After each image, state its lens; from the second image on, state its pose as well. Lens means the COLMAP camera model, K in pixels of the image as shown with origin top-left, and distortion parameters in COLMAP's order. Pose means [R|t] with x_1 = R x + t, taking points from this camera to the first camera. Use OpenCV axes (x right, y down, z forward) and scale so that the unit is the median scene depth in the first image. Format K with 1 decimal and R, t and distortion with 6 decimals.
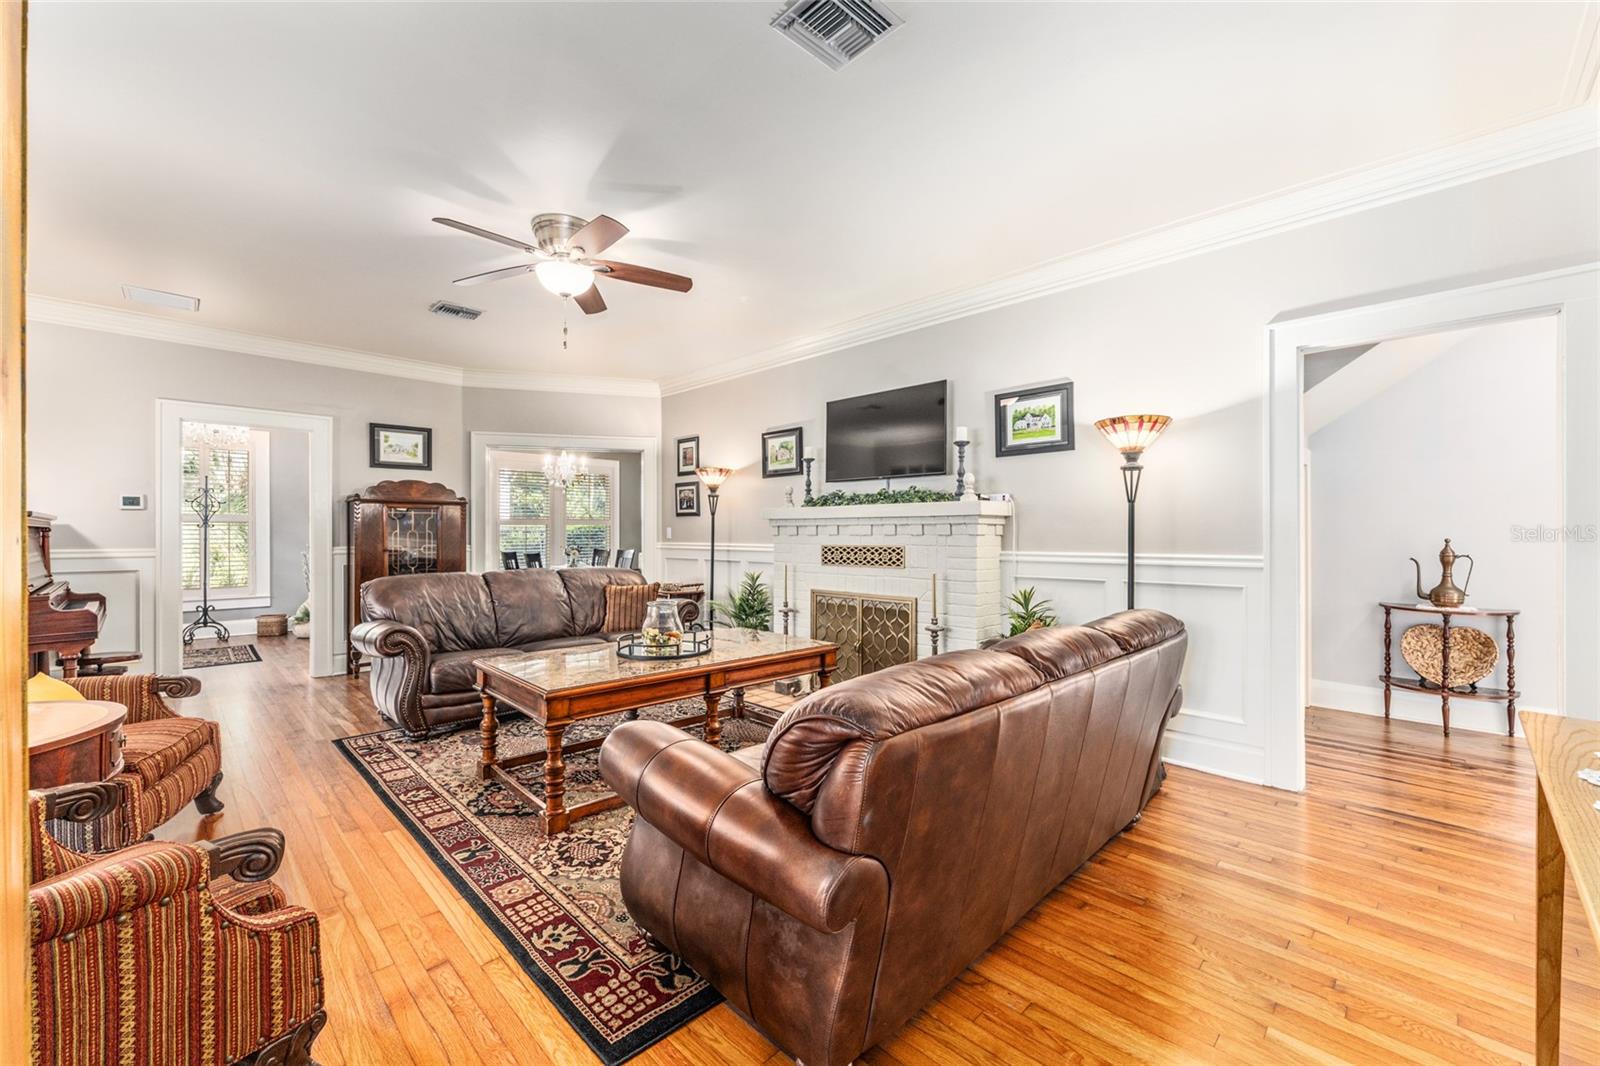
lens RADIAL K [[648.6, 0, 804.2], [0, 648.6, 532.5], [0, 0, 1]] dist [0.001600, 0.000162]
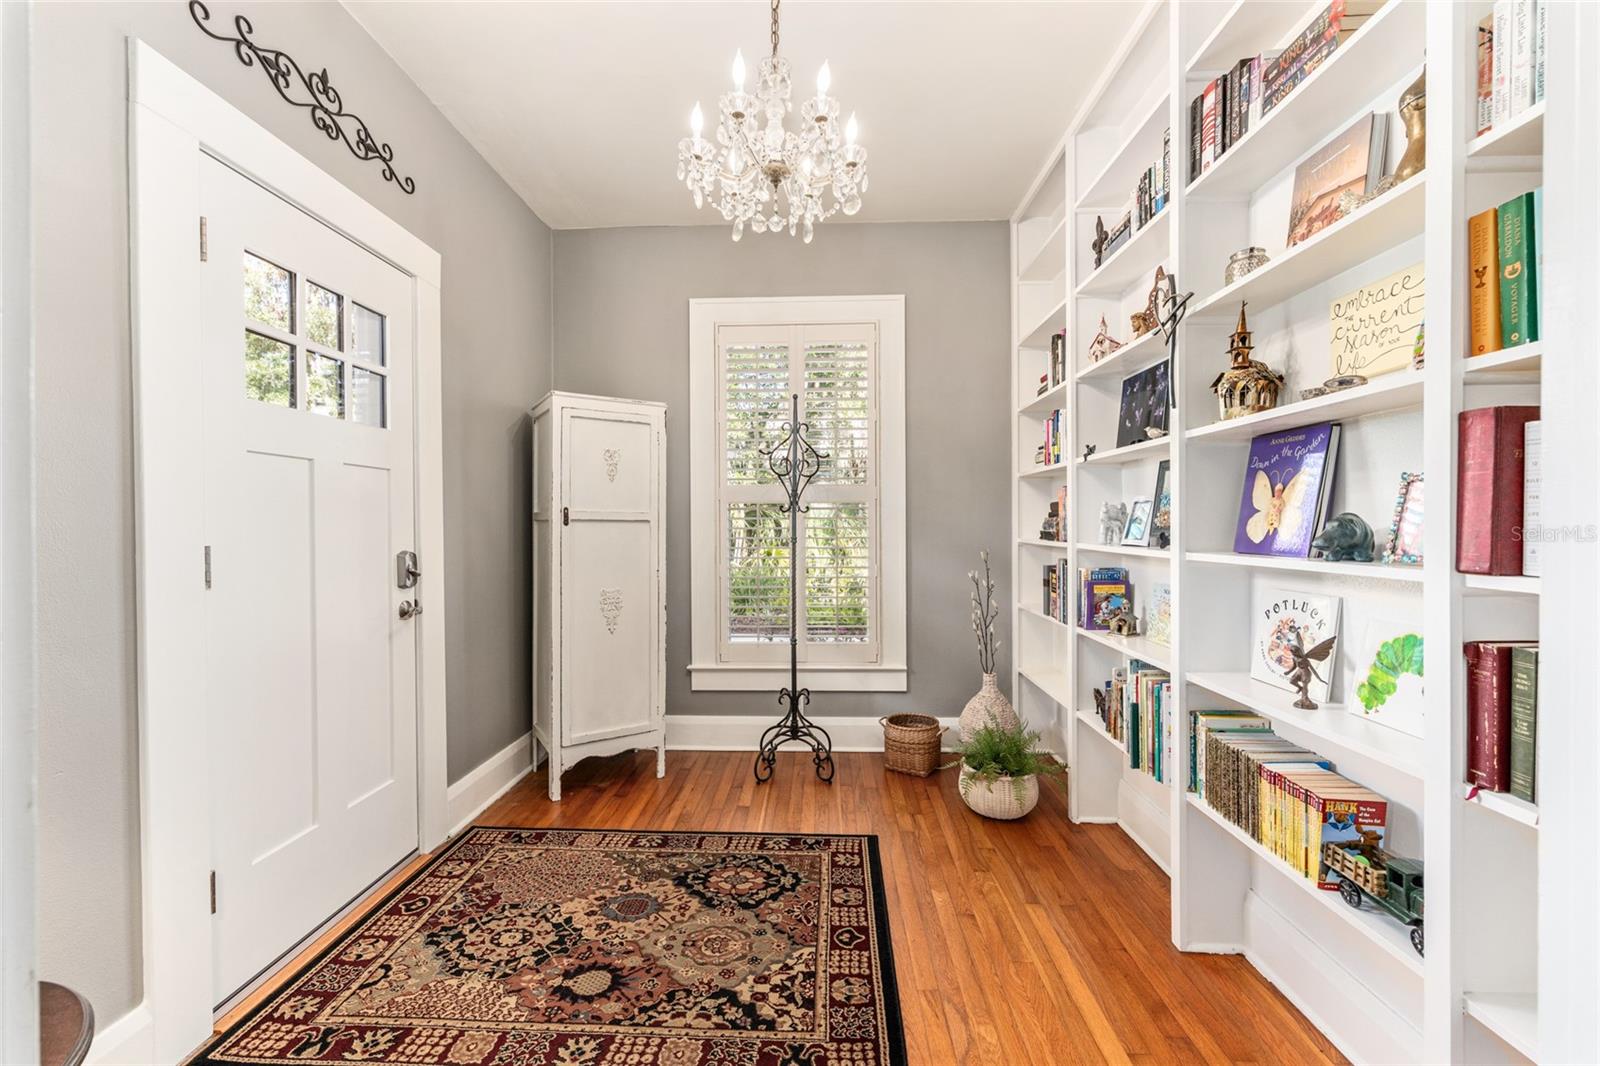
lens RADIAL K [[648.6, 0, 799.5], [0, 648.6, 530.3], [0, 0, 1]] dist [0.001600, 0.000162]
pose [[0.685788, 0.001847, -0.727799, -0.594291], [0.002793, 0.999983, 0.005170, 0.002163], [0.727796, -0.005578, 0.685771, 0.696443]]
